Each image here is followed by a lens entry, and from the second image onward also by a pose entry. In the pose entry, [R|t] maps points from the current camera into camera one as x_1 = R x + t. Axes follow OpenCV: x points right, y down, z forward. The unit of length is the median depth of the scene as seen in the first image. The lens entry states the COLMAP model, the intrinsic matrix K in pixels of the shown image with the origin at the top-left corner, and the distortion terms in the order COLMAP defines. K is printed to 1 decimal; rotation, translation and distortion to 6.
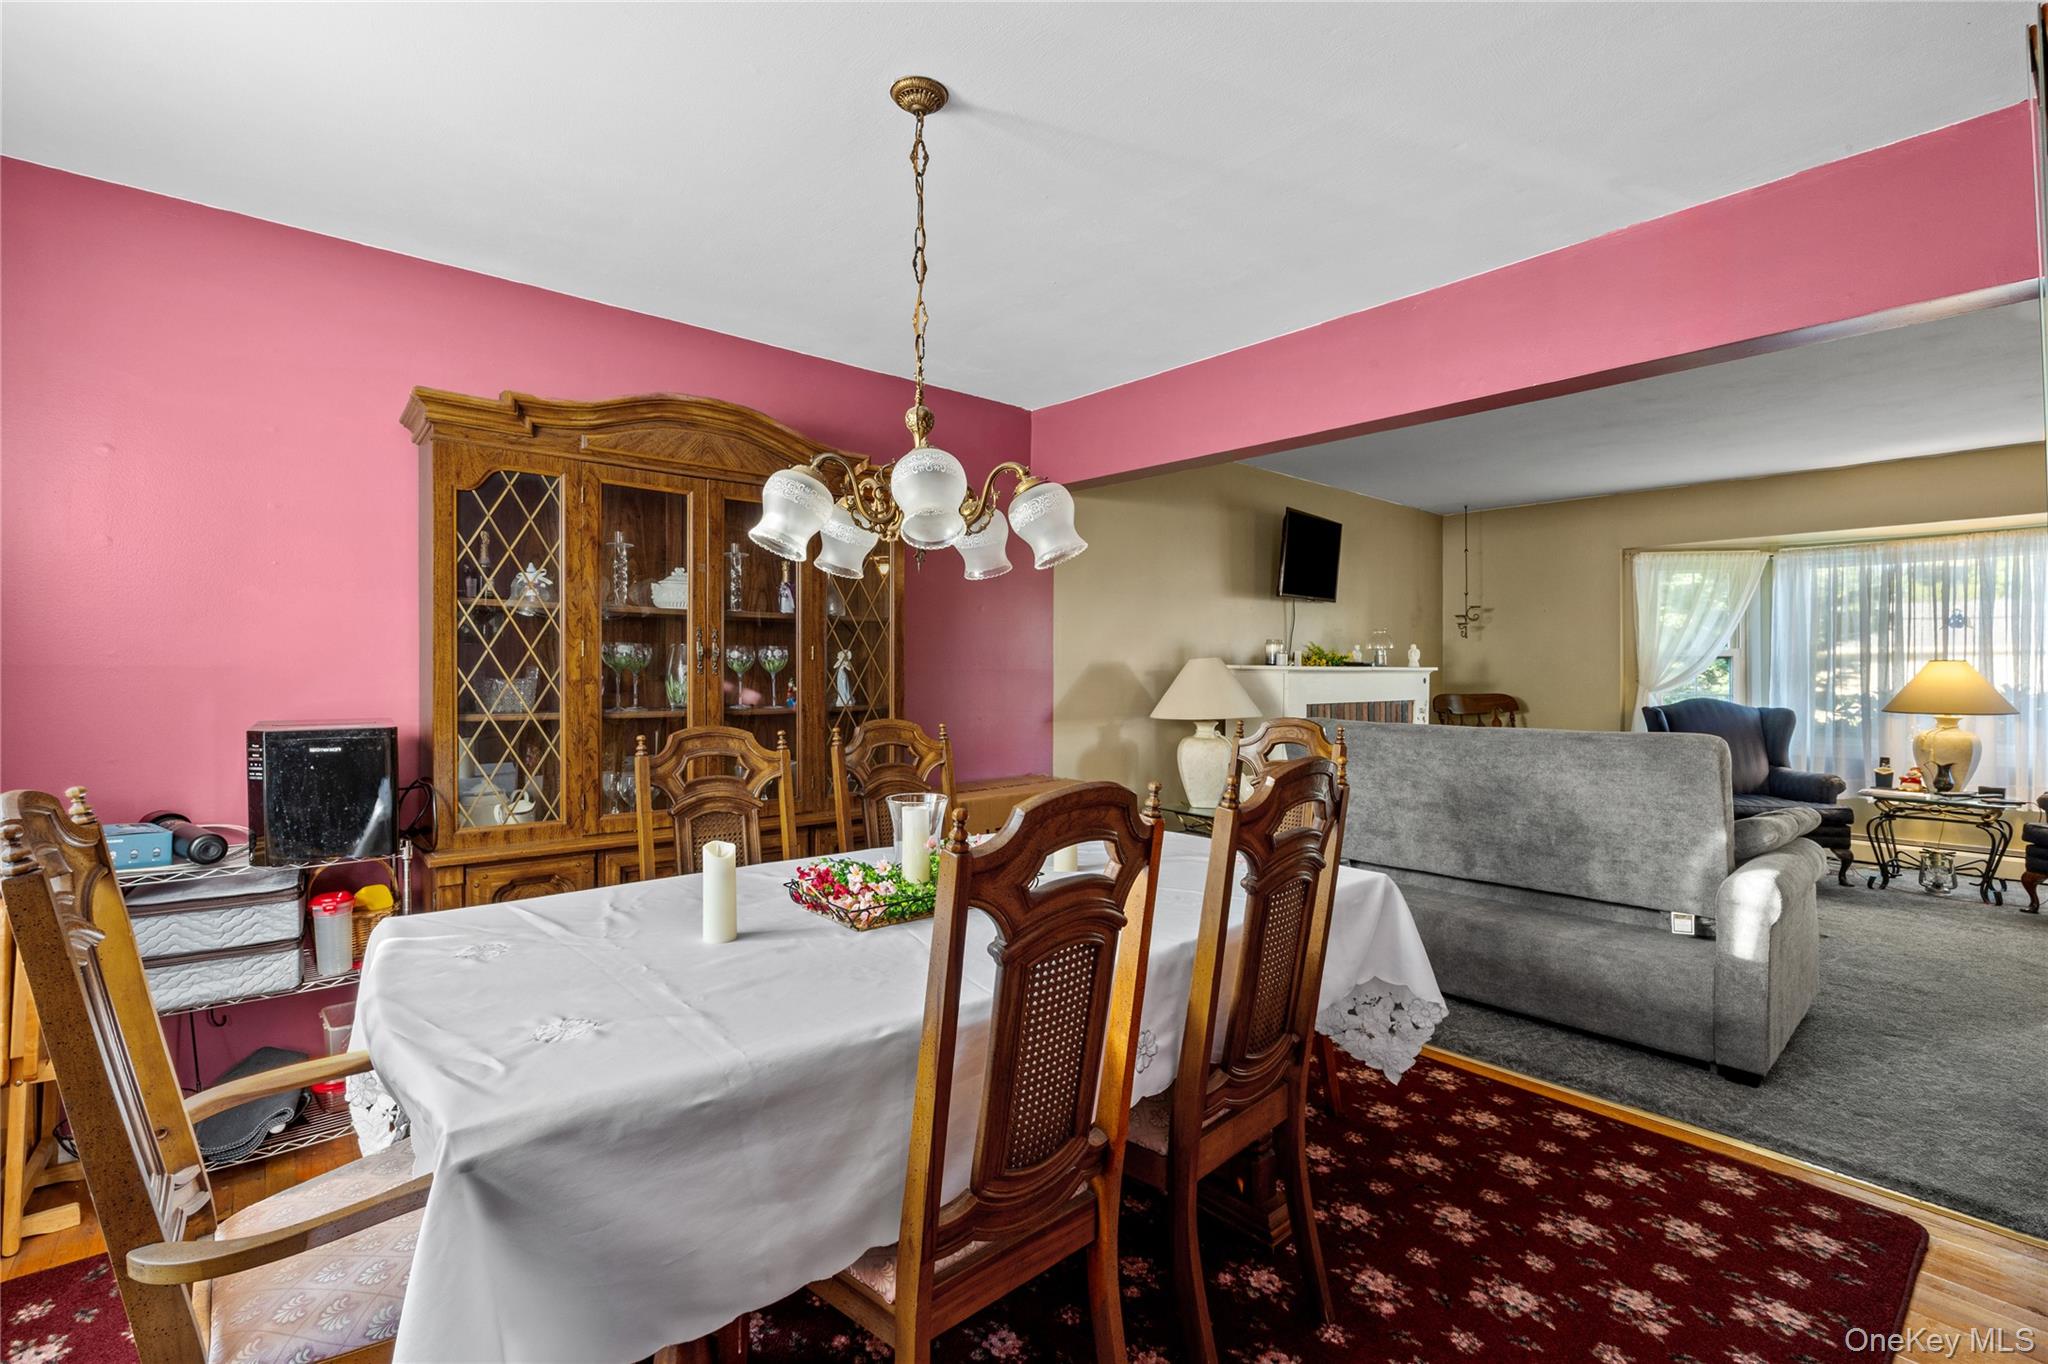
lens RADIAL K [[890.2, 0, 1024.0], [0, 890.2, 682.0], [0, 0, 1]] dist [-0.016072, -0.000781]
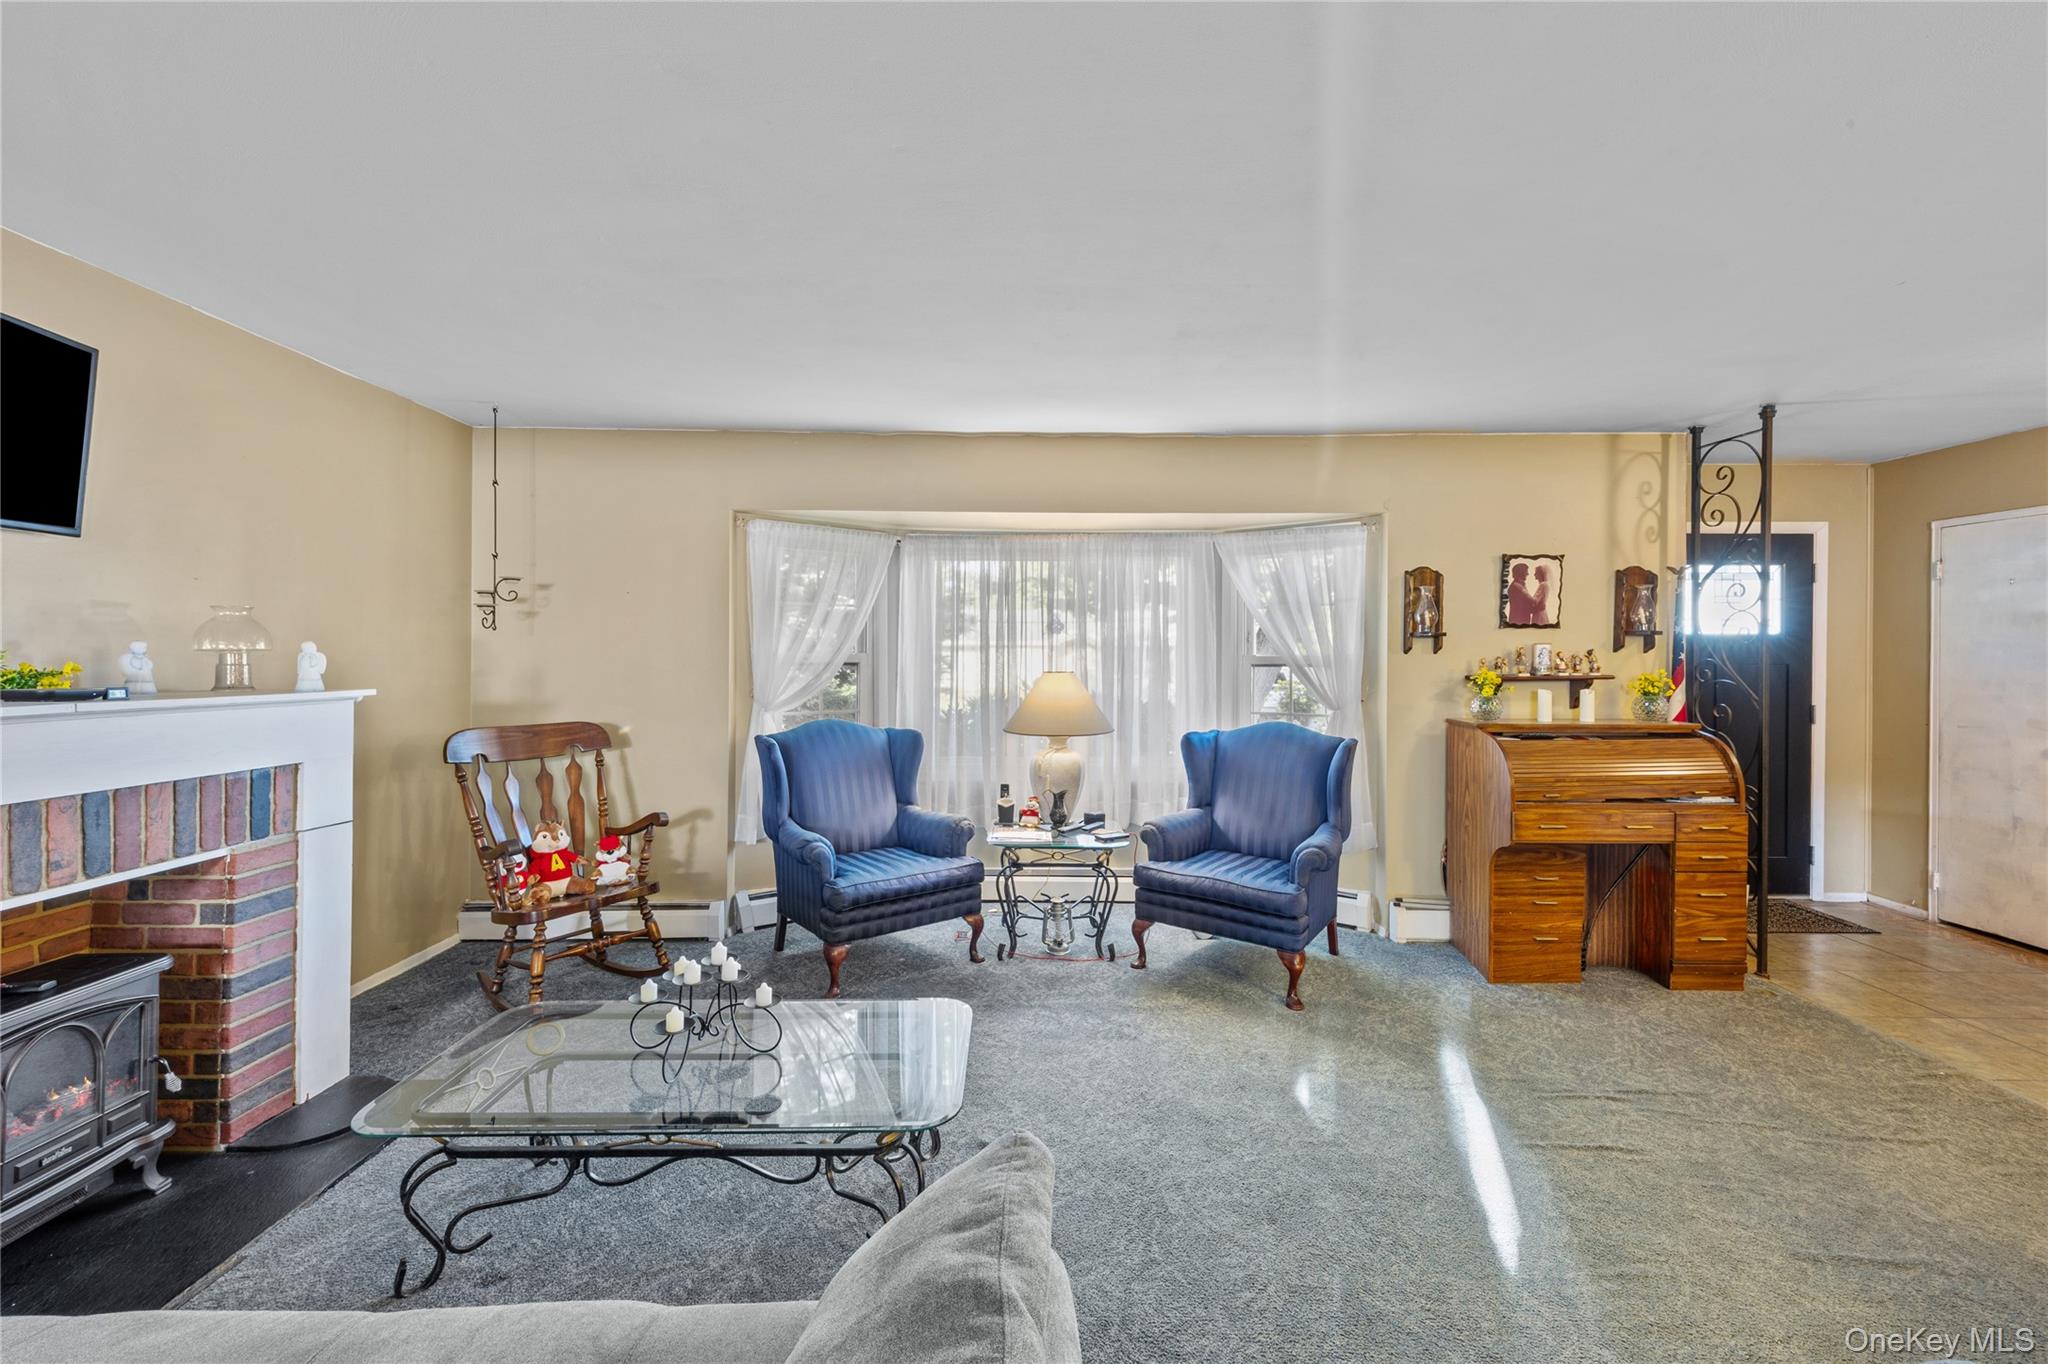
lens RADIAL K [[785.0, 0, 1020.1], [0, 785.0, 656.7], [0, 0, 1]] dist [-0.000239, 0.000045]
pose [[0.643857, 0.001244, 0.765145, 0.386470], [0.003714, 0.999982, -0.004751, -0.033593], [-0.765137, 0.005901, 0.643840, 0.470426]]
